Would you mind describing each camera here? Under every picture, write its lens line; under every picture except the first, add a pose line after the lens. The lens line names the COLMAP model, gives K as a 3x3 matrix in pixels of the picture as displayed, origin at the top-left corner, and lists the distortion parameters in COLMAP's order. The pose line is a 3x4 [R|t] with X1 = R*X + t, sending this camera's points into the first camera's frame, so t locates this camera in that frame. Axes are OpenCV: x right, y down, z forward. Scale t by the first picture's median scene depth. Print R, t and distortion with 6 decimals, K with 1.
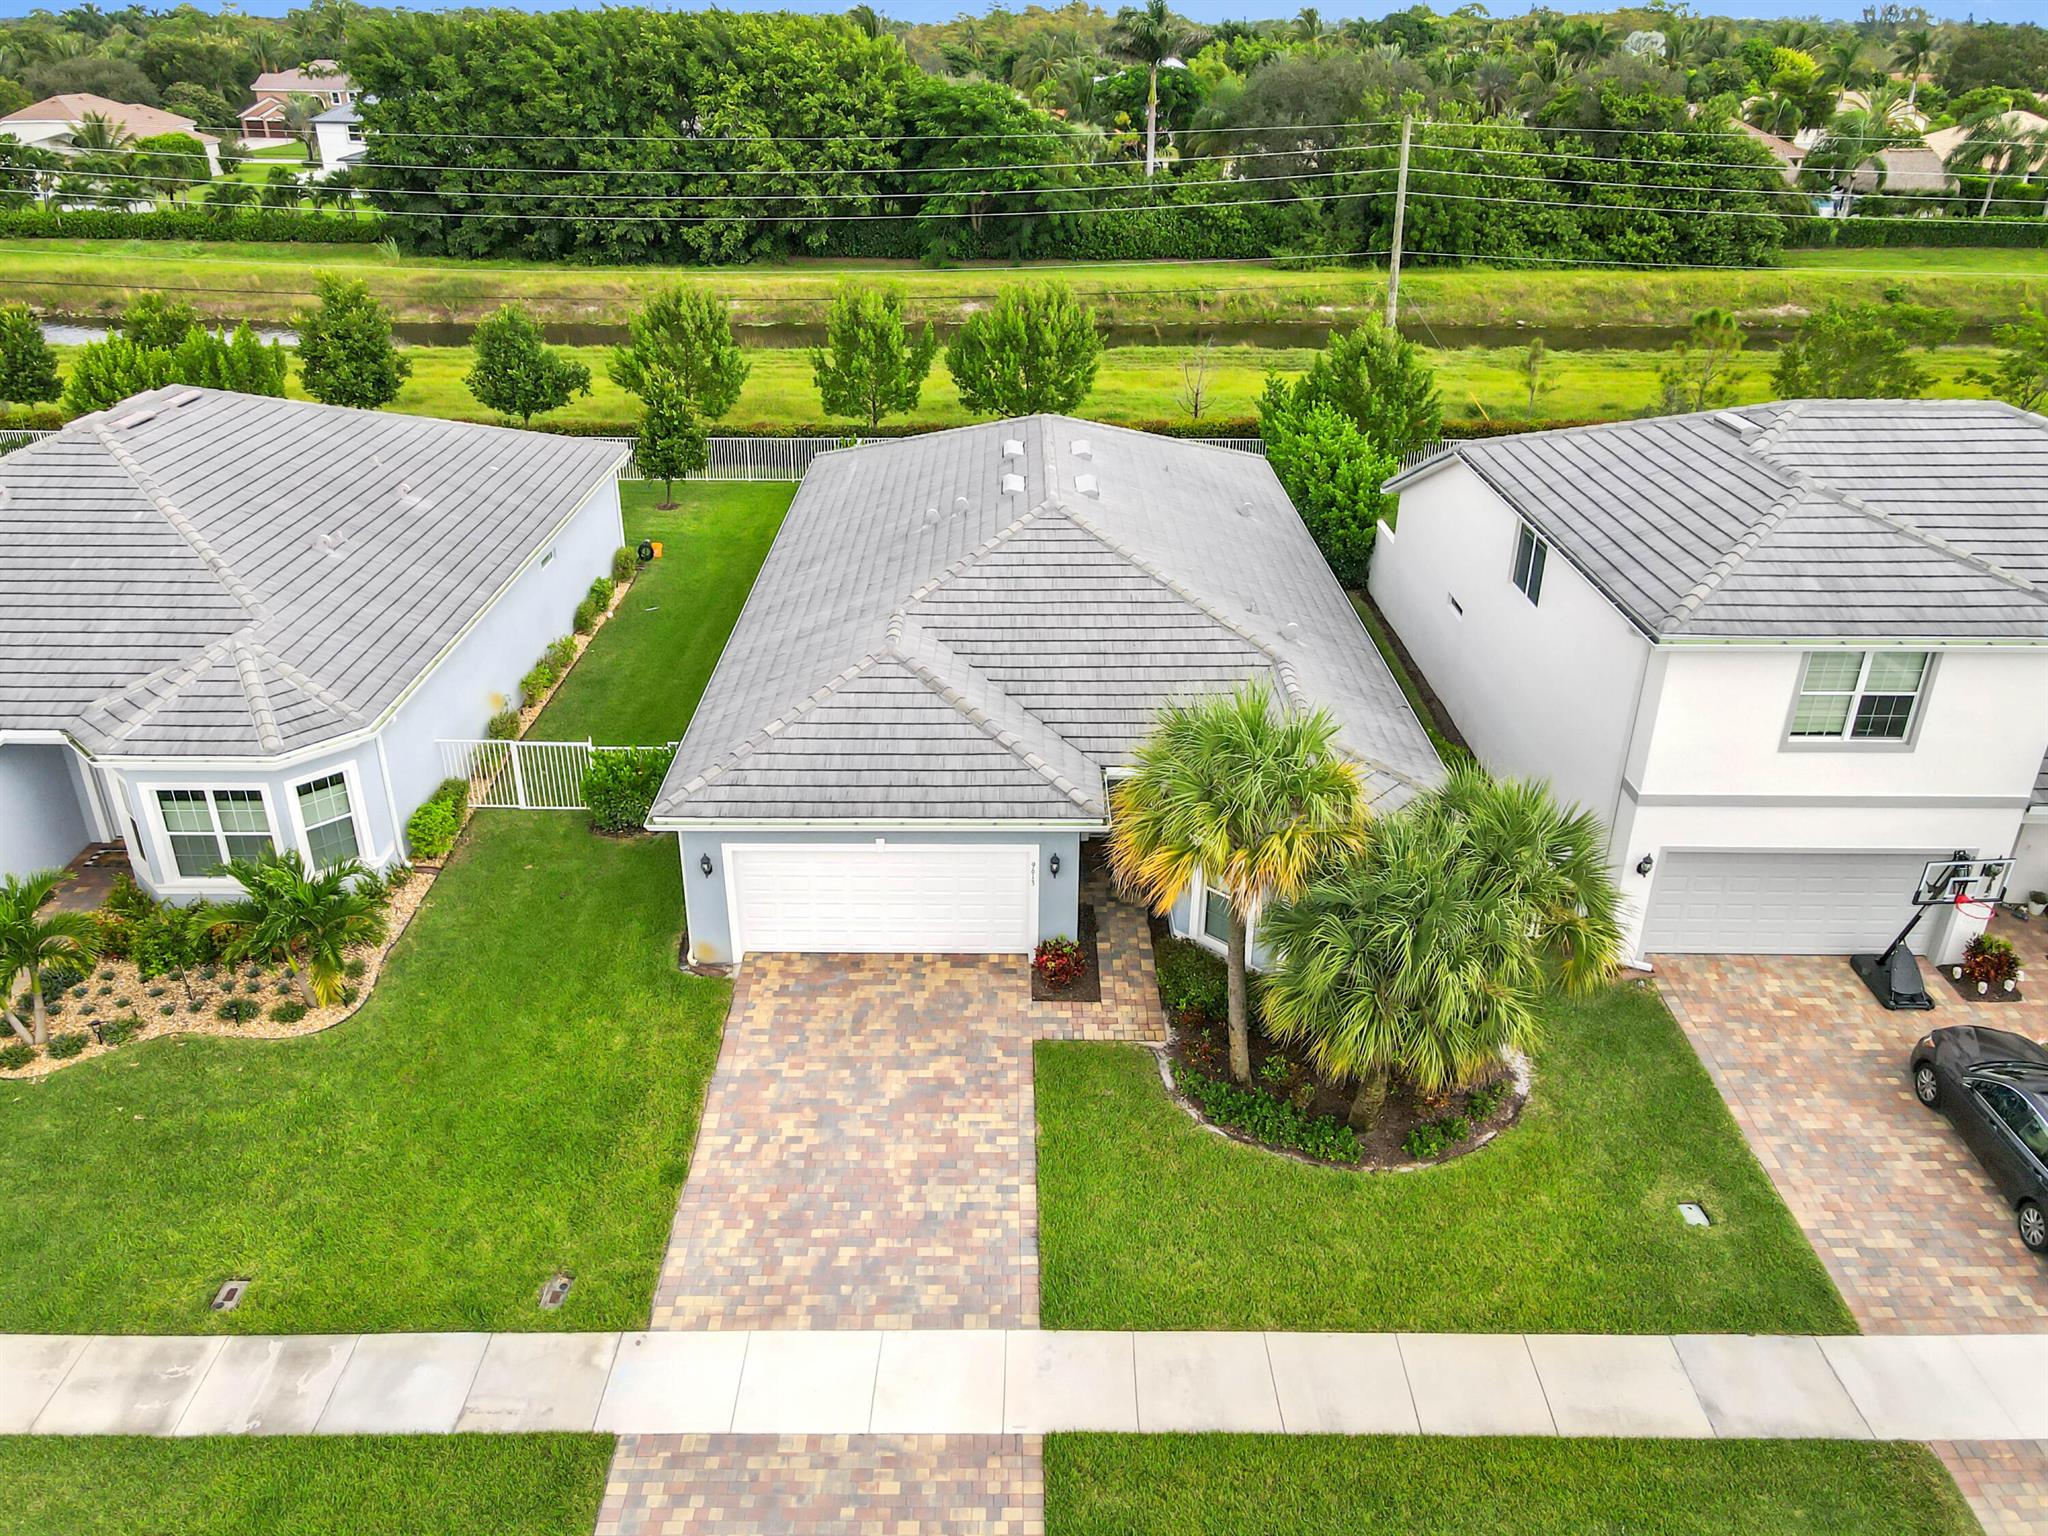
lens RADIAL K [[1499.4, 0, 1015.2], [0, 1499.4, 764.9], [0, 0, 1]] dist [0.010802, 0.012560]
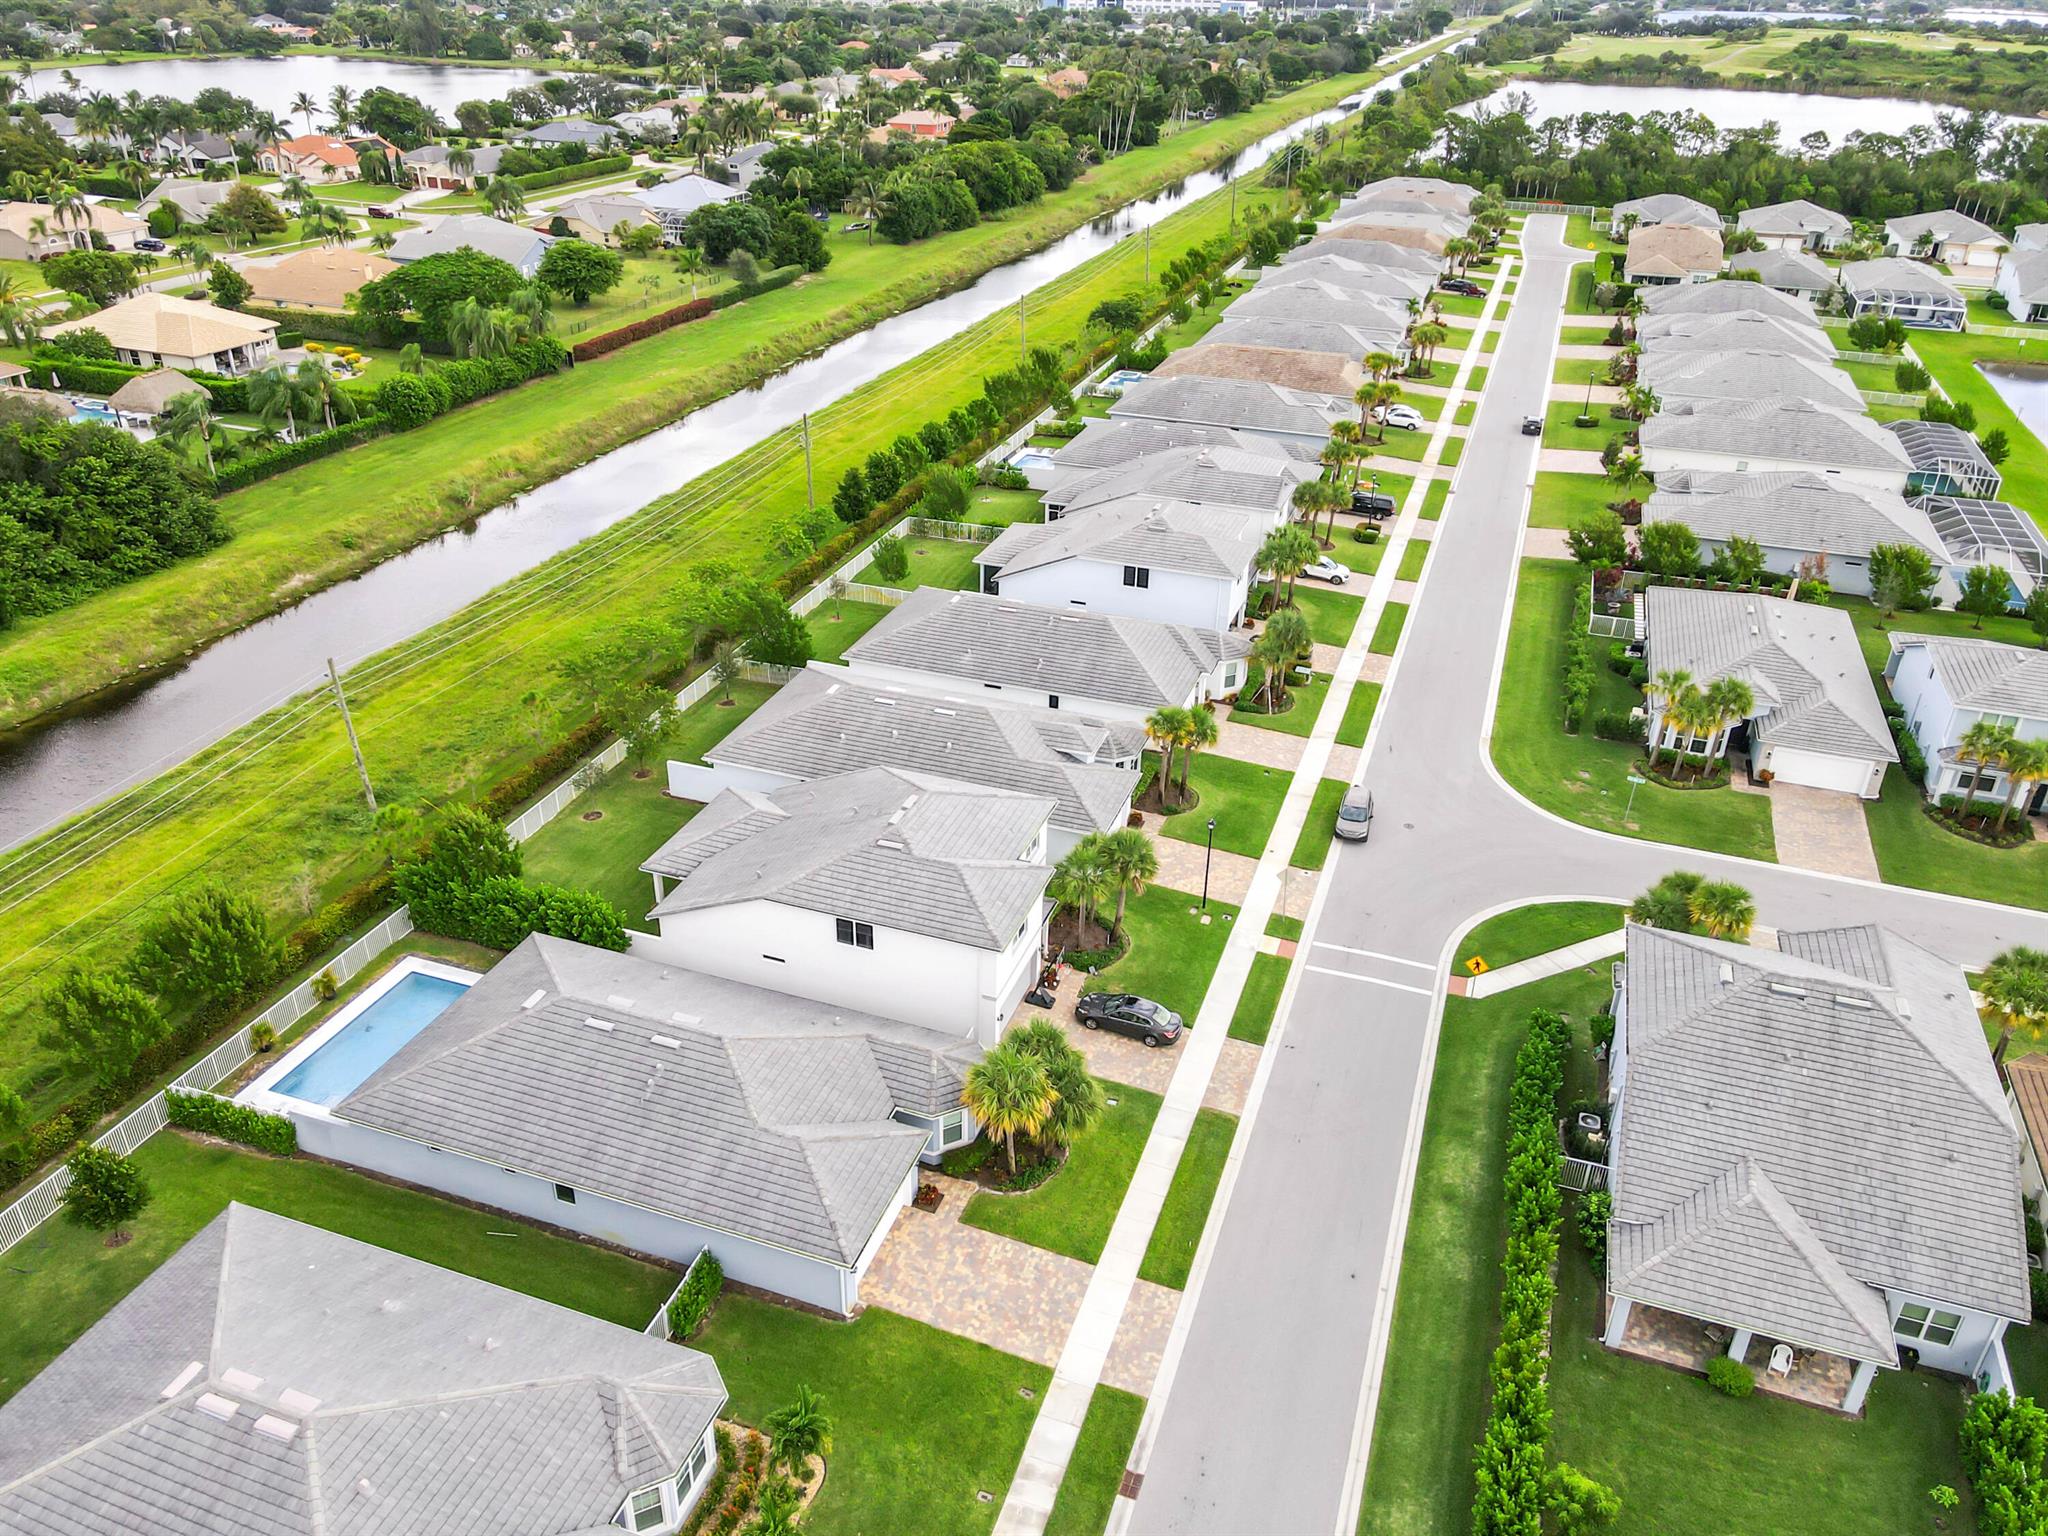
lens RADIAL K [[1499.4, 0, 1012.3], [0, 1499.4, 757.1], [0, 0, 1]] dist [0.010802, 0.012560]
pose [[0.336566, -0.442049, 0.831454, -1.642409], [0.401917, 0.865936, 0.297689, -1.155899], [-0.851579, 0.233983, 0.469111, -0.397437]]
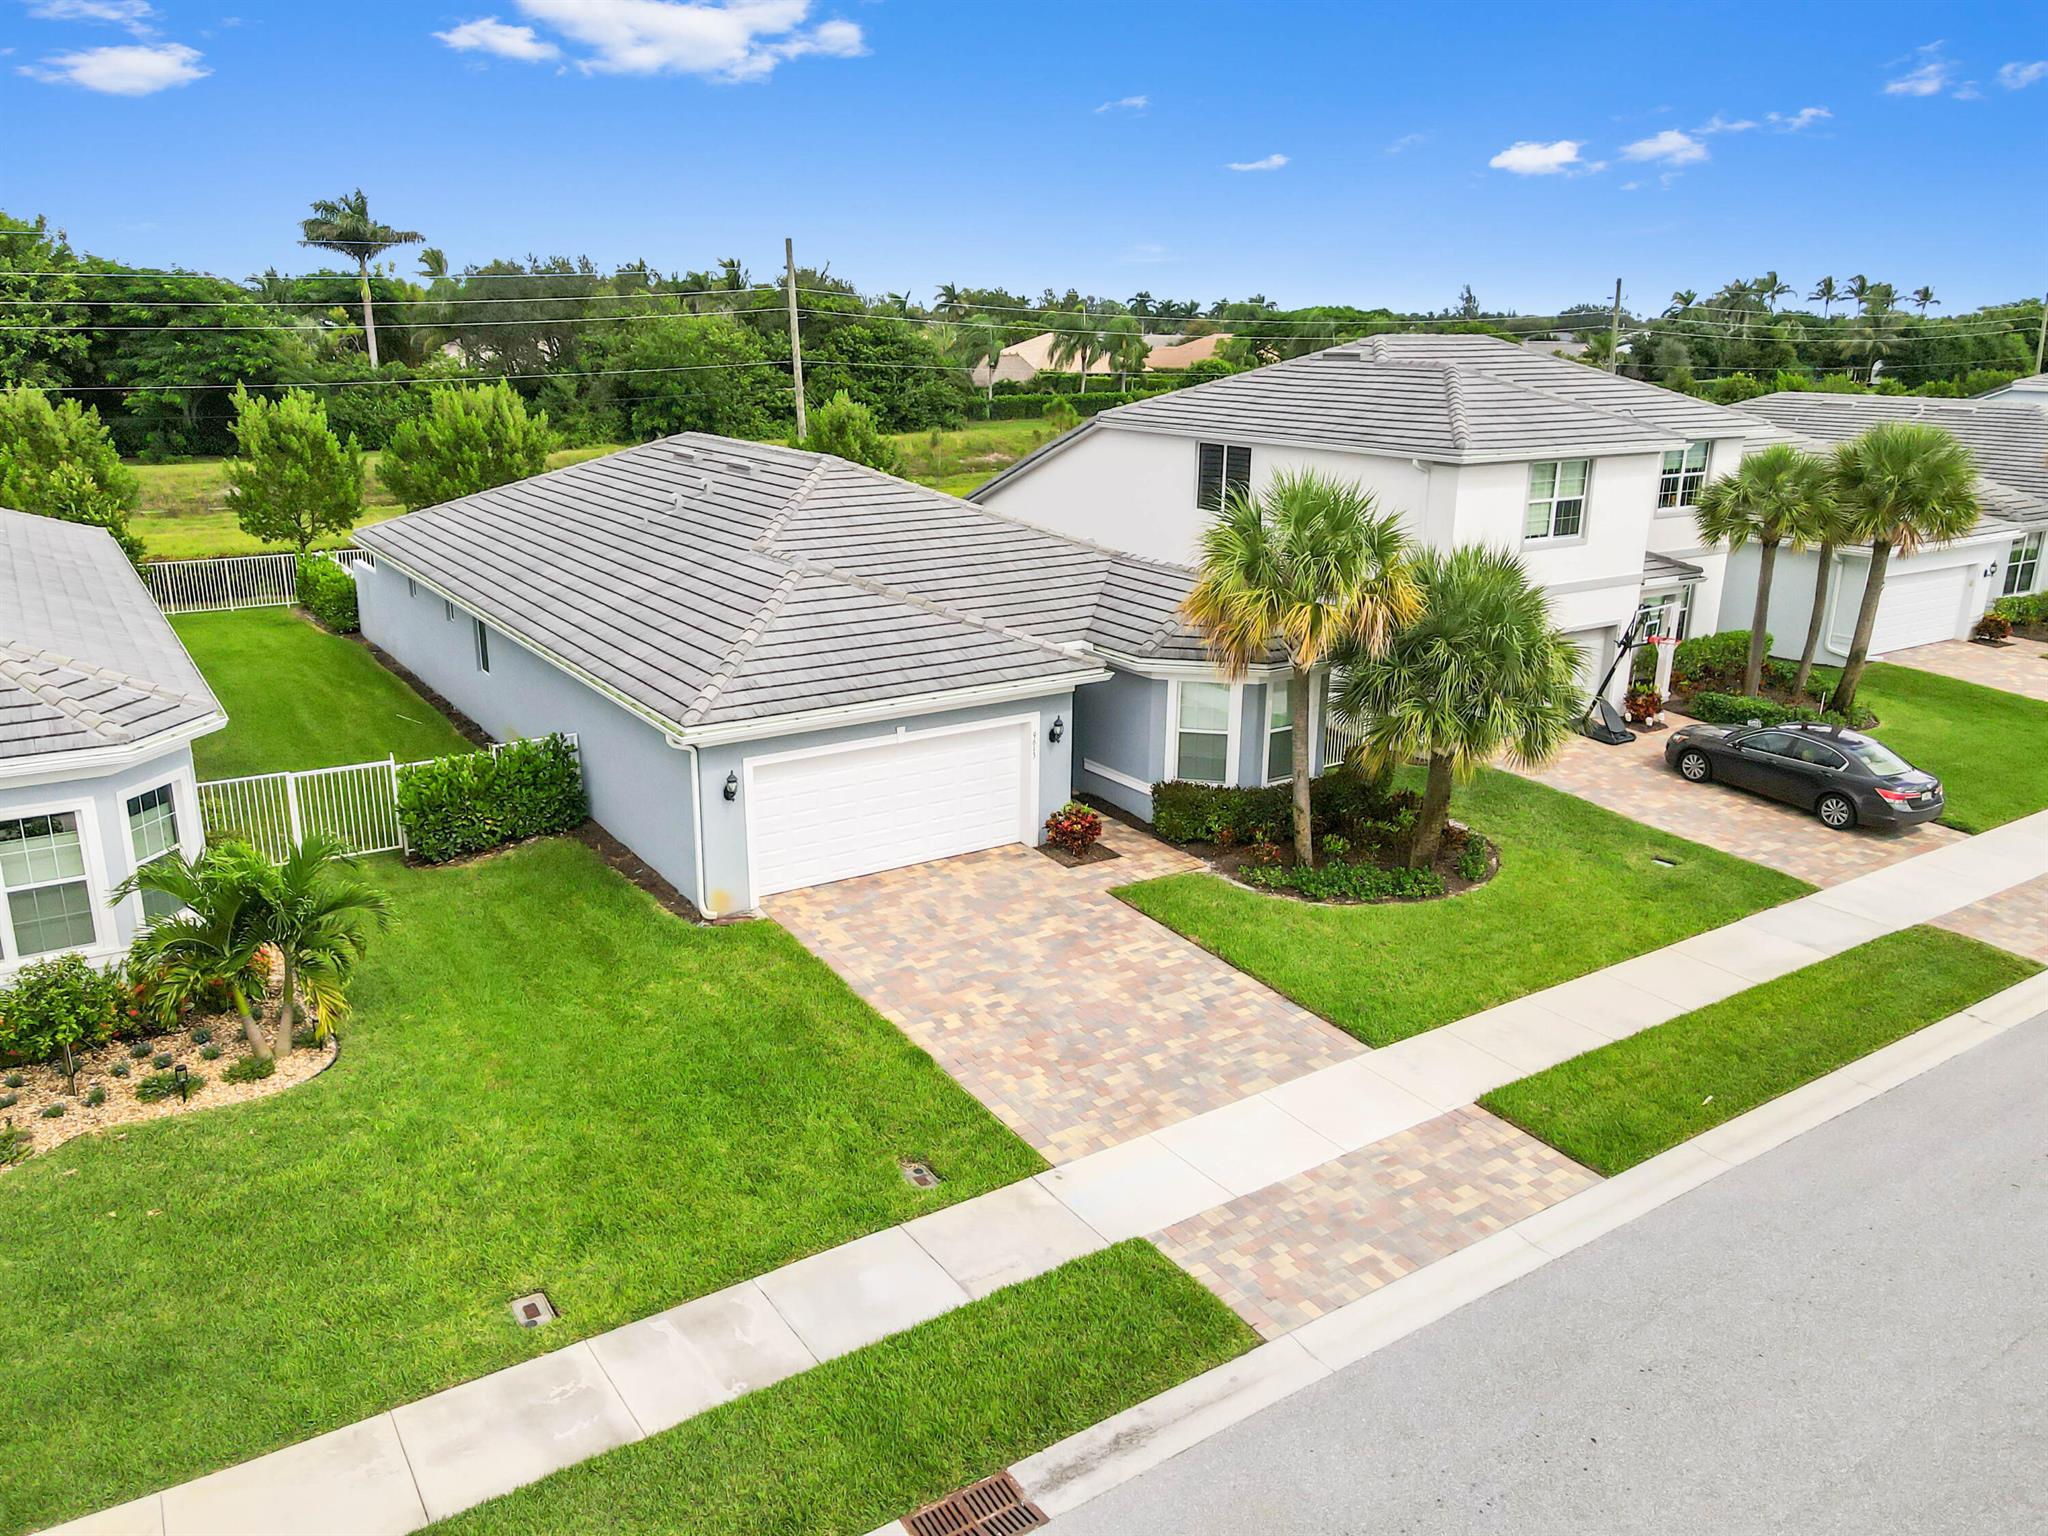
lens RADIAL K [[1499.4, 0, 1008.7], [0, 1499.4, 748.3], [0, 0, 1]] dist [0.010802, 0.012560]
pose [[0.833662, -0.147887, 0.532106, -0.543042], [0.238777, 0.965292, -0.105815, 0.180057], [-0.497989, 0.215269, 0.840039, 0.184906]]
